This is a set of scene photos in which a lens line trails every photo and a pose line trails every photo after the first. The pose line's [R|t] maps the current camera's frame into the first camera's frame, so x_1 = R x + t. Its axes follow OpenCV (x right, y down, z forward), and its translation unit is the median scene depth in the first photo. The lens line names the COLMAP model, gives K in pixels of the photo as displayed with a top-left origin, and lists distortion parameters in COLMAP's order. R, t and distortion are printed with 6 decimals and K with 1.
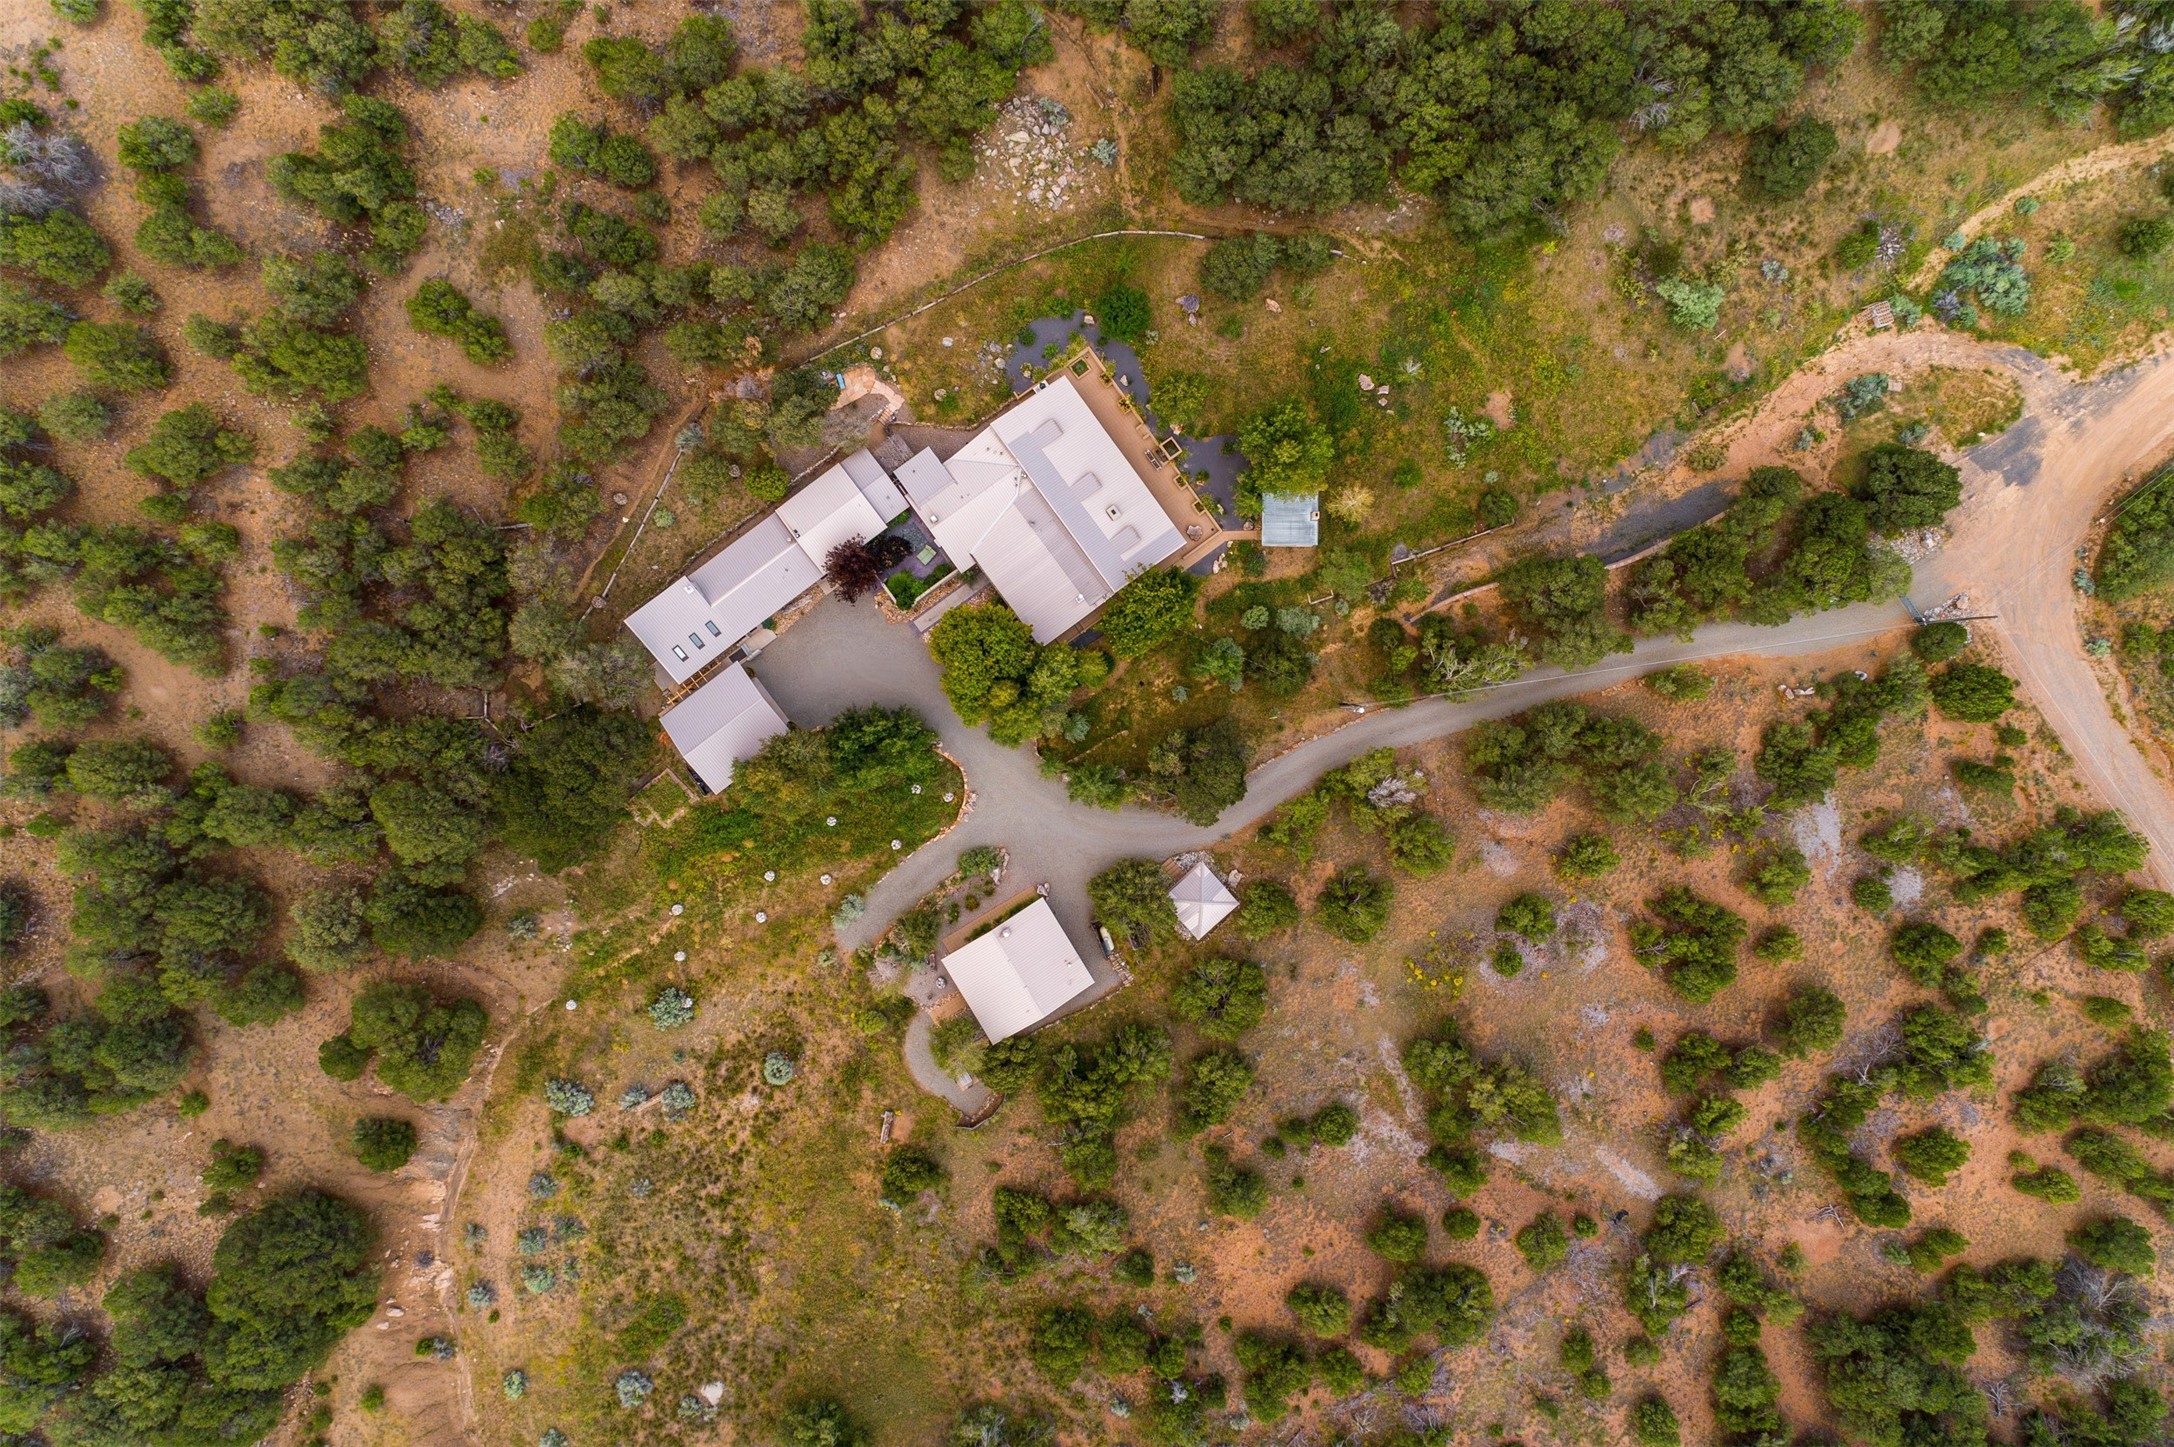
lens RADIAL K [[1445.6, 0, 1080.4], [0, 1445.6, 720.8], [0, 0, 1]] dist [0.019222, 0.010924]
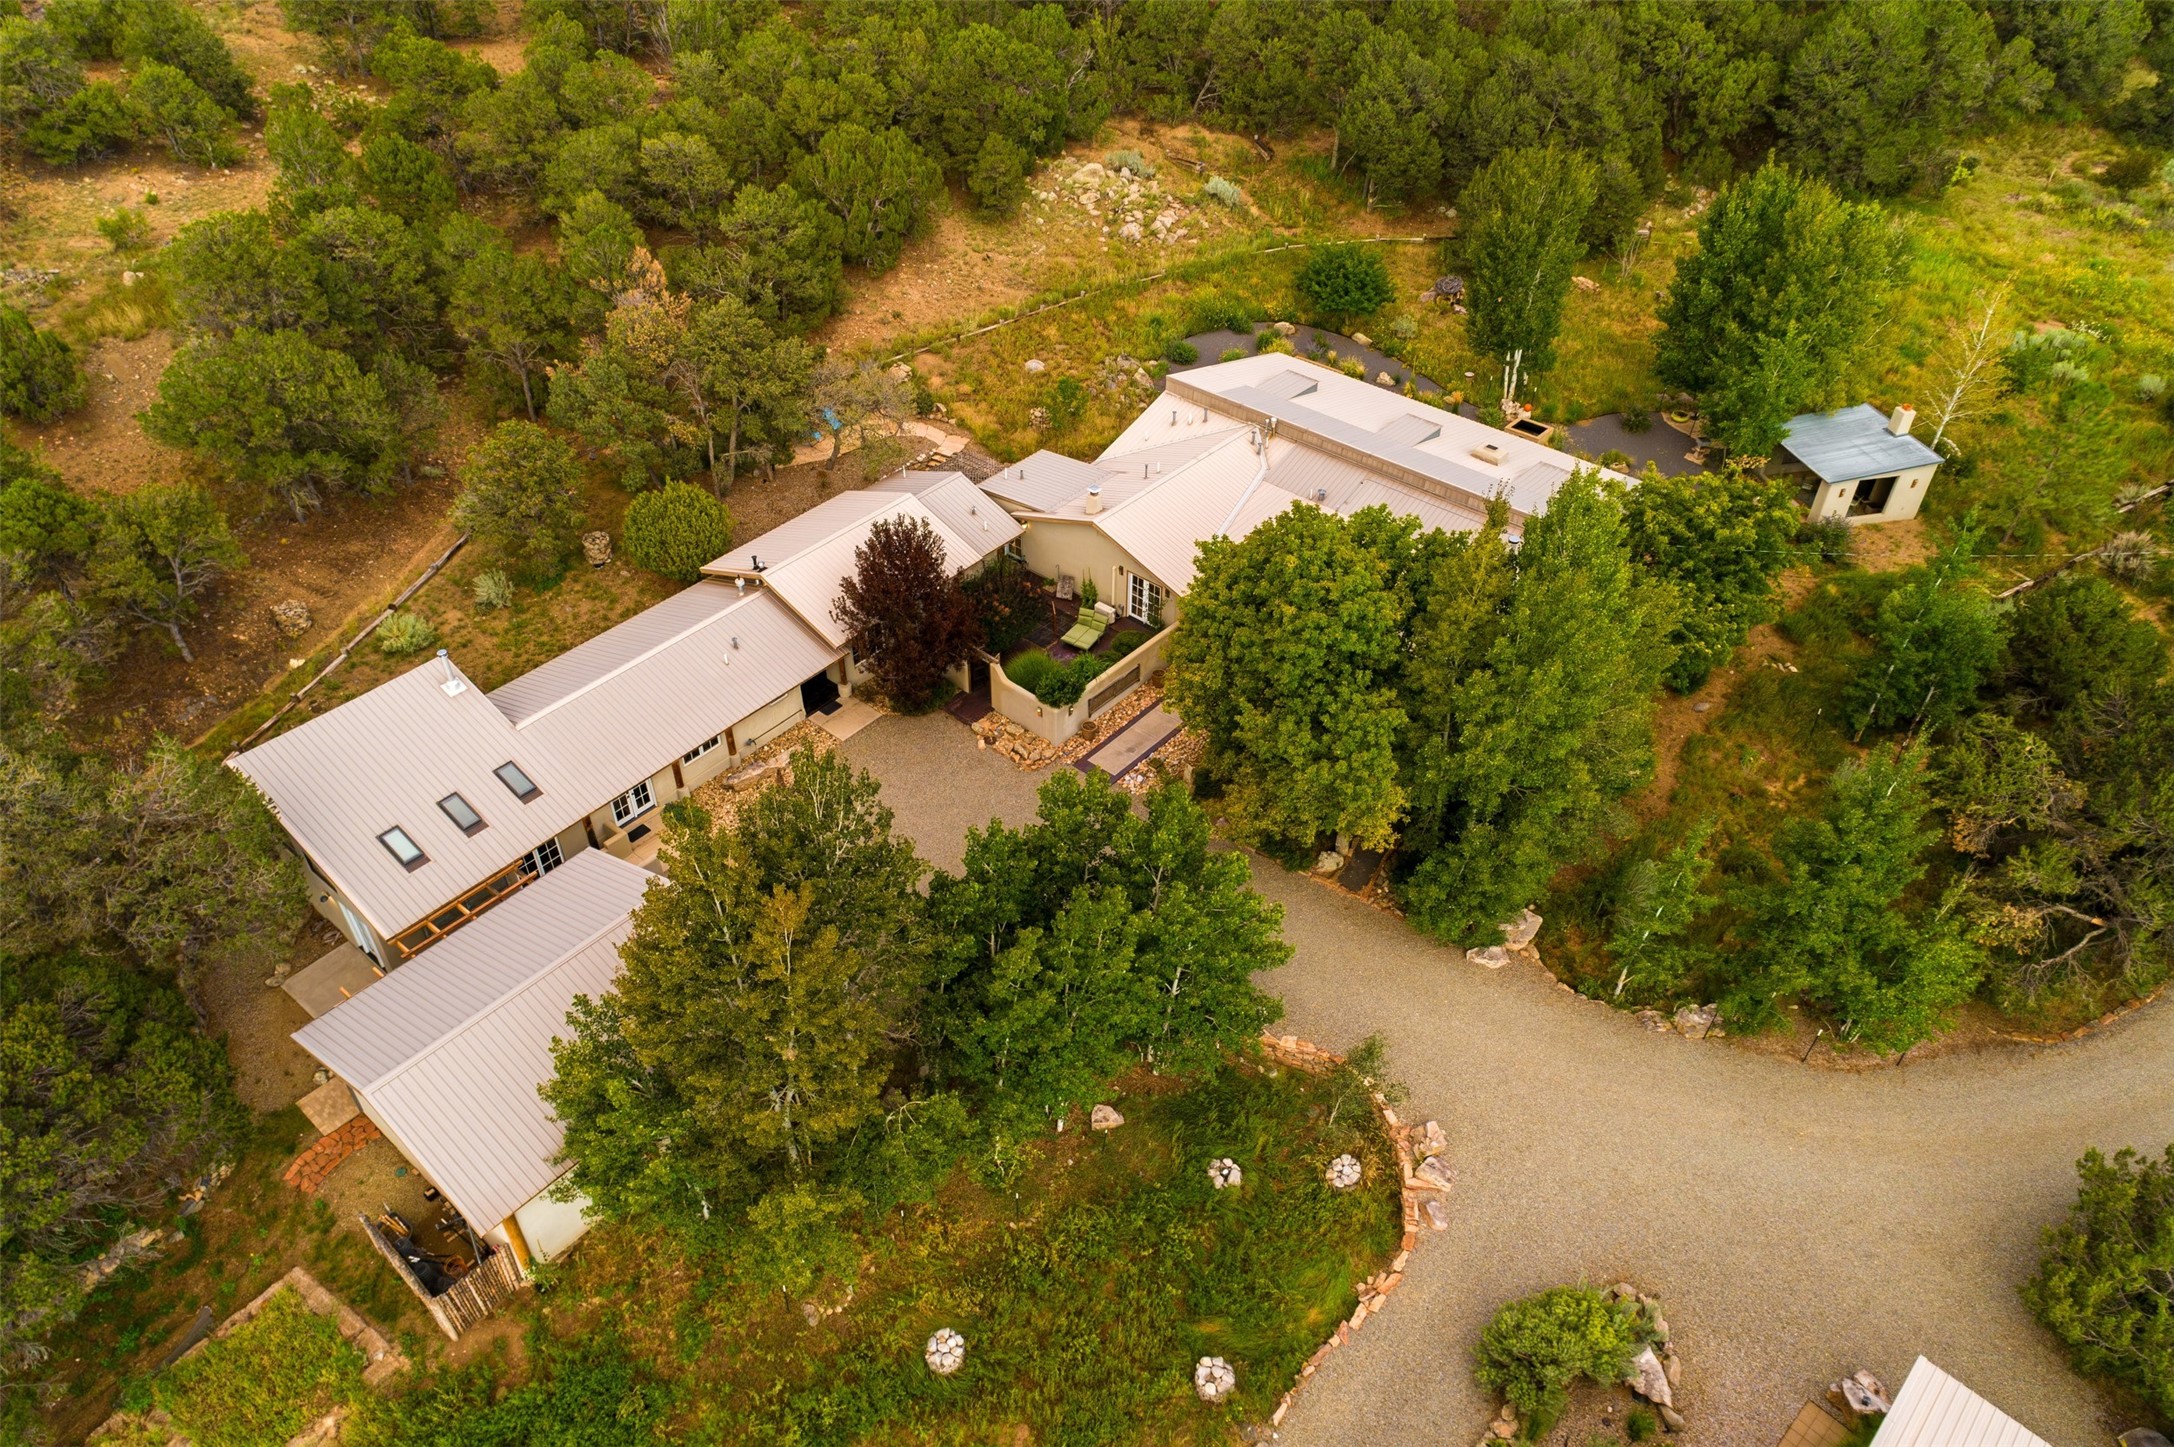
lens RADIAL K [[1445.6, 0, 1083.7], [0, 1445.6, 717.2], [0, 0, 1]] dist [0.019222, 0.010924]
pose [[0.974834, -0.155760, 0.159489, -0.177208], [0.222293, 0.625092, -0.748229, 0.203245], [0.016849, 0.764852, 0.643985, 0.774259]]
